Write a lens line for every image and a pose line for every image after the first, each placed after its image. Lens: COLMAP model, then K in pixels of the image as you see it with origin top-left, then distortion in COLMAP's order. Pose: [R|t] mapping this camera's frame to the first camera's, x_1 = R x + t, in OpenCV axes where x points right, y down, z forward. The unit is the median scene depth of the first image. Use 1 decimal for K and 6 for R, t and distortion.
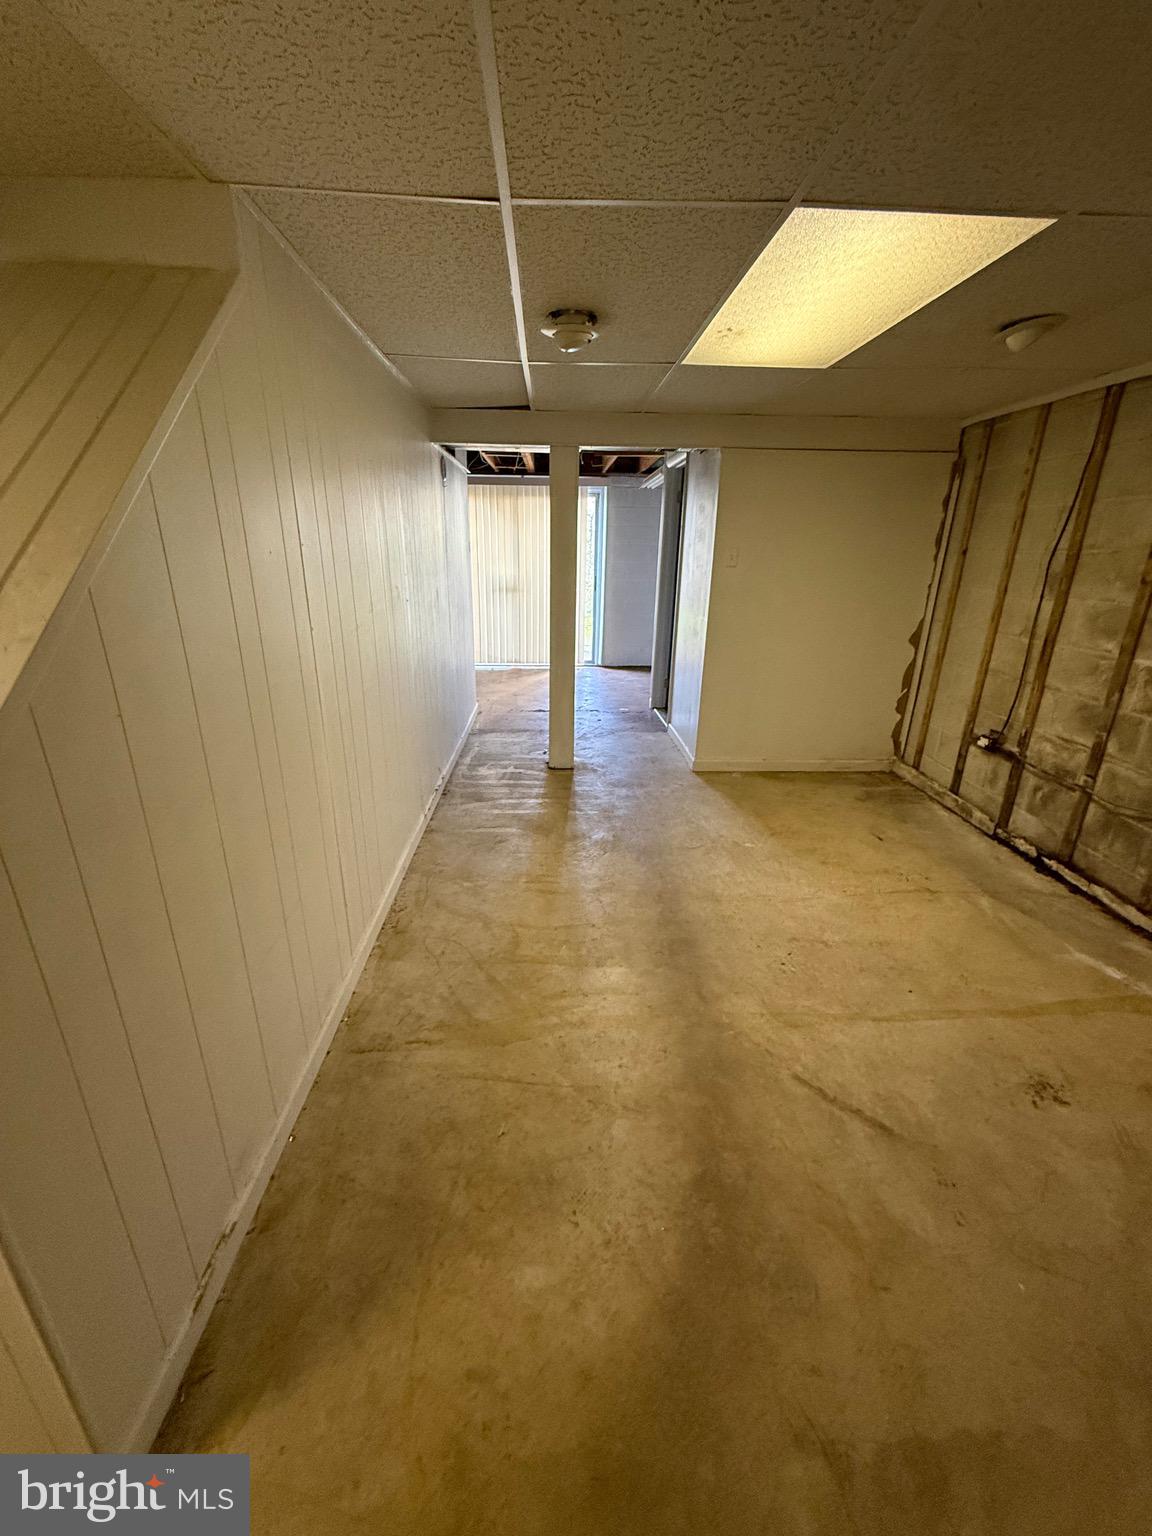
lens RADIAL K [[612.8, 0, 576.4], [0, 612.8, 764.8], [0, 0, 1]] dist [-0.001240, 0.000302]
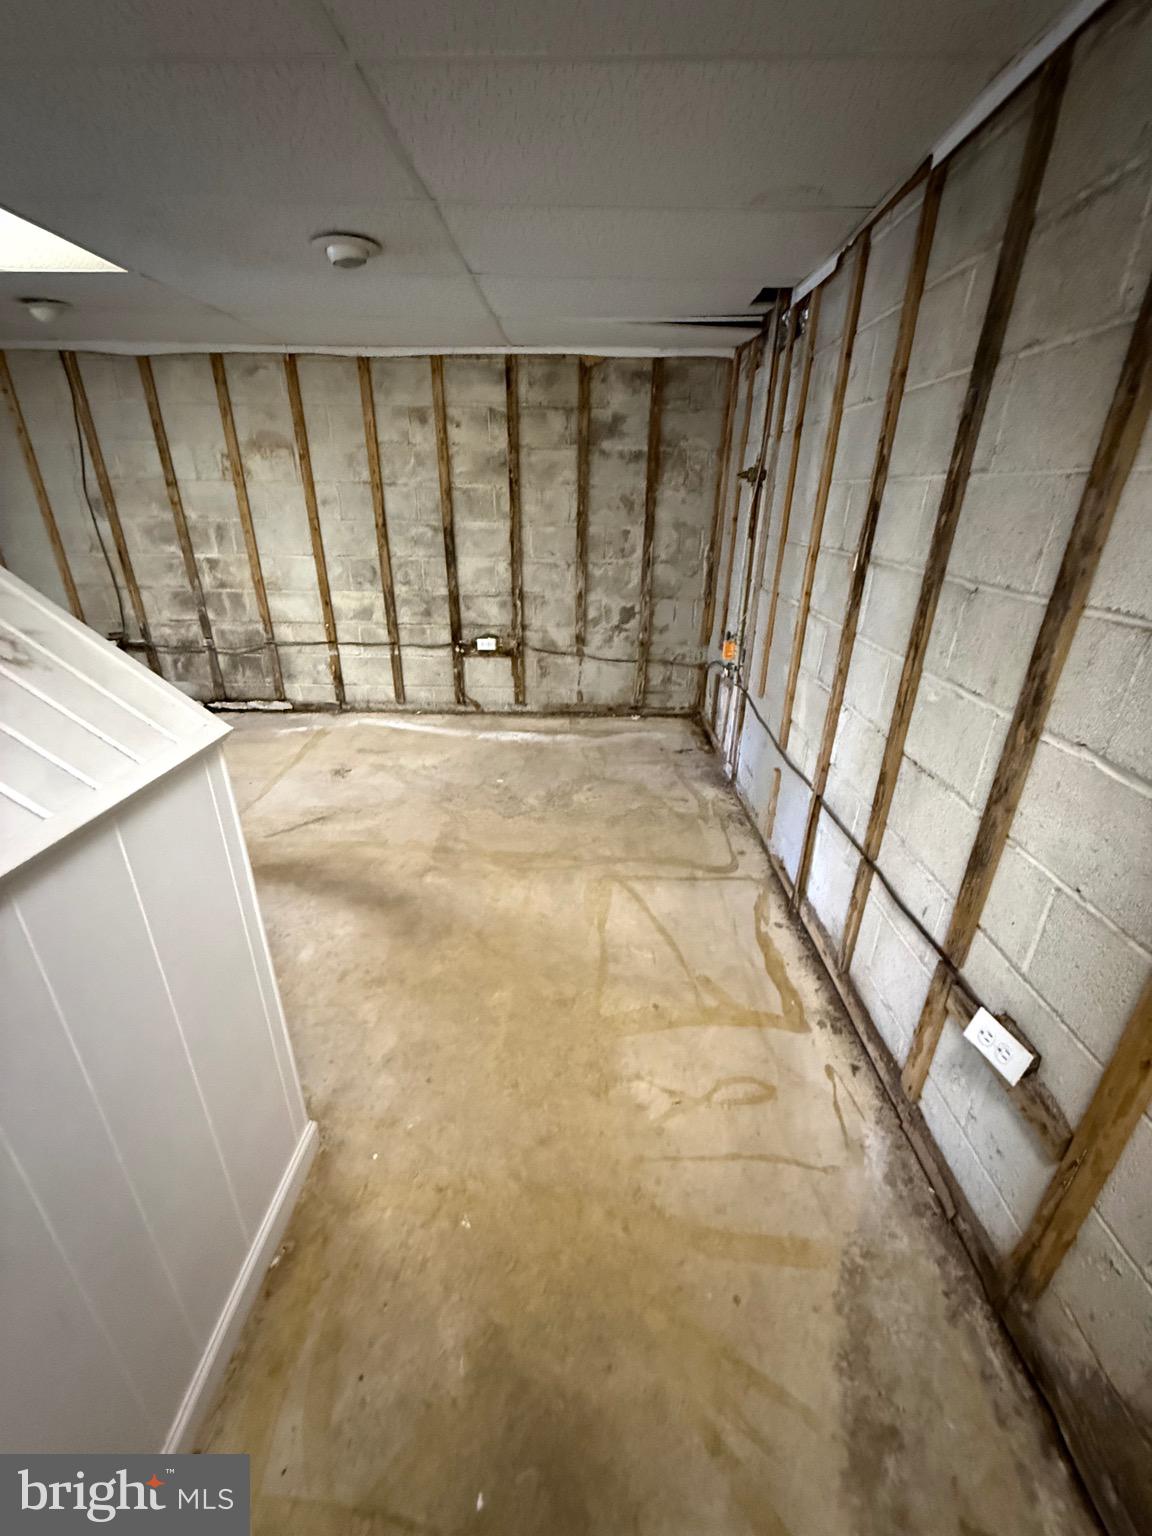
lens RADIAL K [[612.8, 0, 576.4], [0, 612.8, 764.8], [0, 0, 1]] dist [-0.001240, 0.000302]
pose [[0.058480, -0.412971, 0.908865, -0.587978], [0.324531, 0.868837, 0.373902, 0.019843], [-0.944065, 0.273089, 0.184831, -0.040977]]
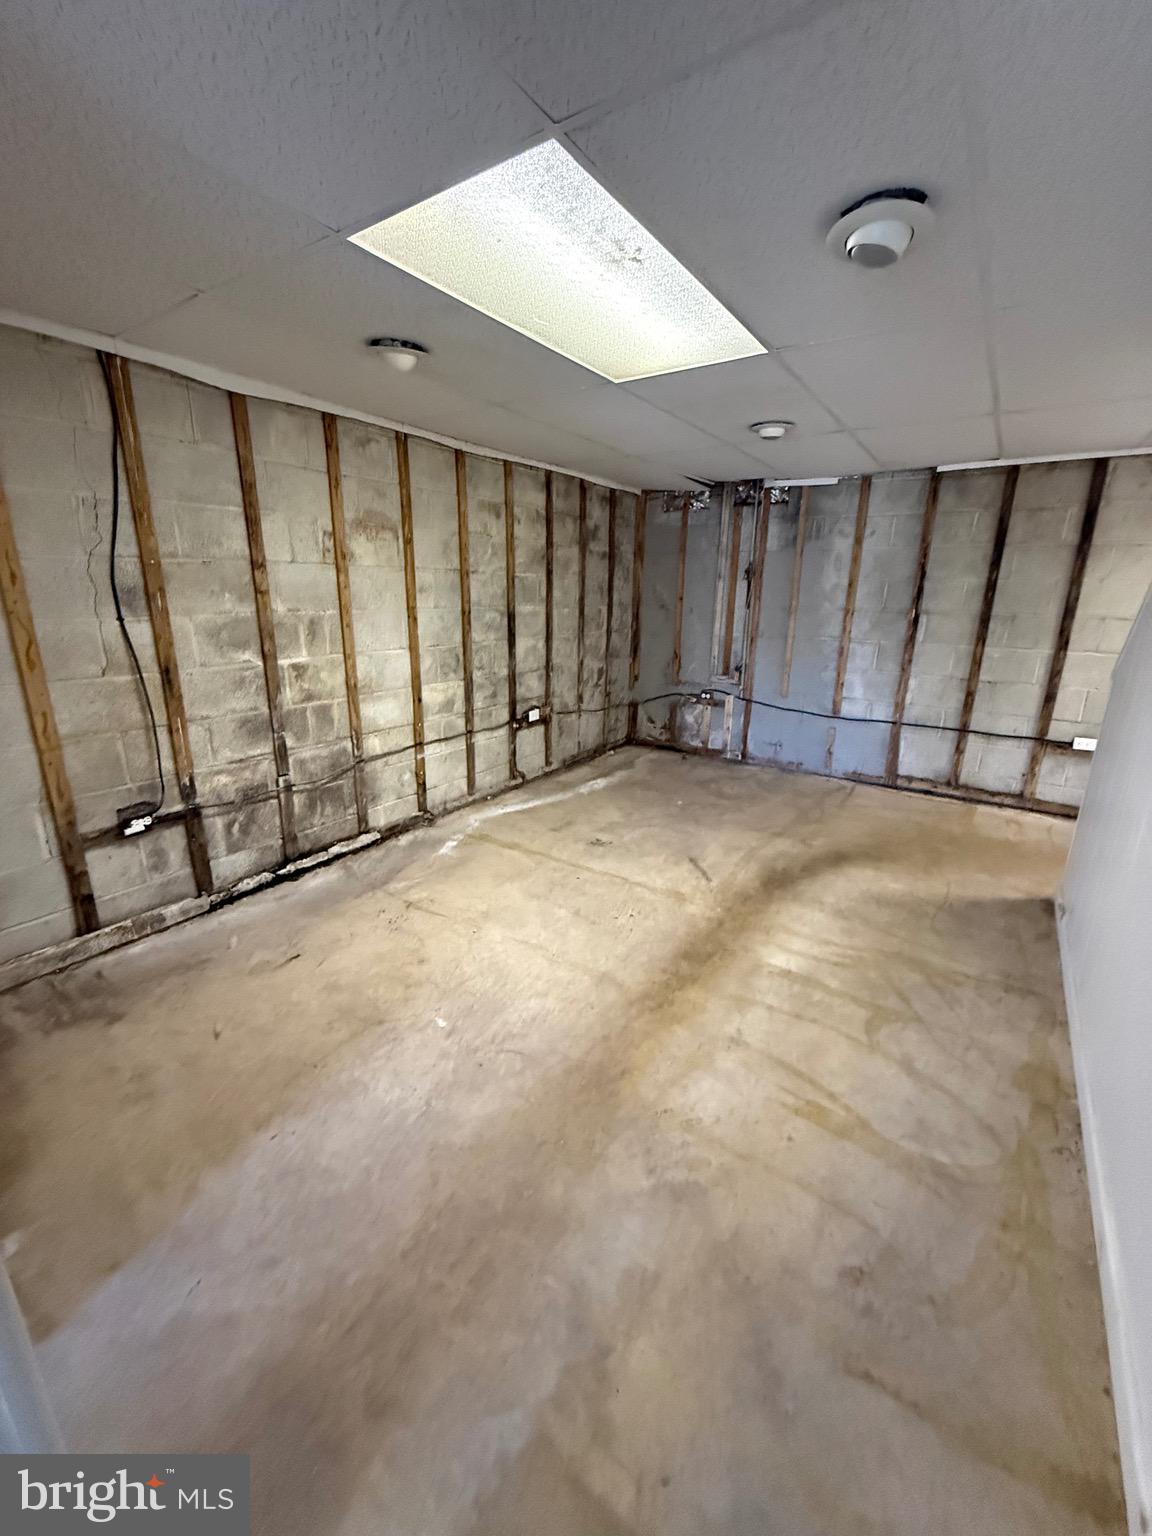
lens RADIAL K [[612.8, 0, 576.4], [0, 612.8, 764.8], [0, 0, 1]] dist [-0.001240, 0.000302]
pose [[-0.798767, -0.189846, 0.570903, -0.161260], [0.178732, 0.831194, 0.526471, -0.455569], [-0.574480, 0.522566, -0.629999, 1.347191]]
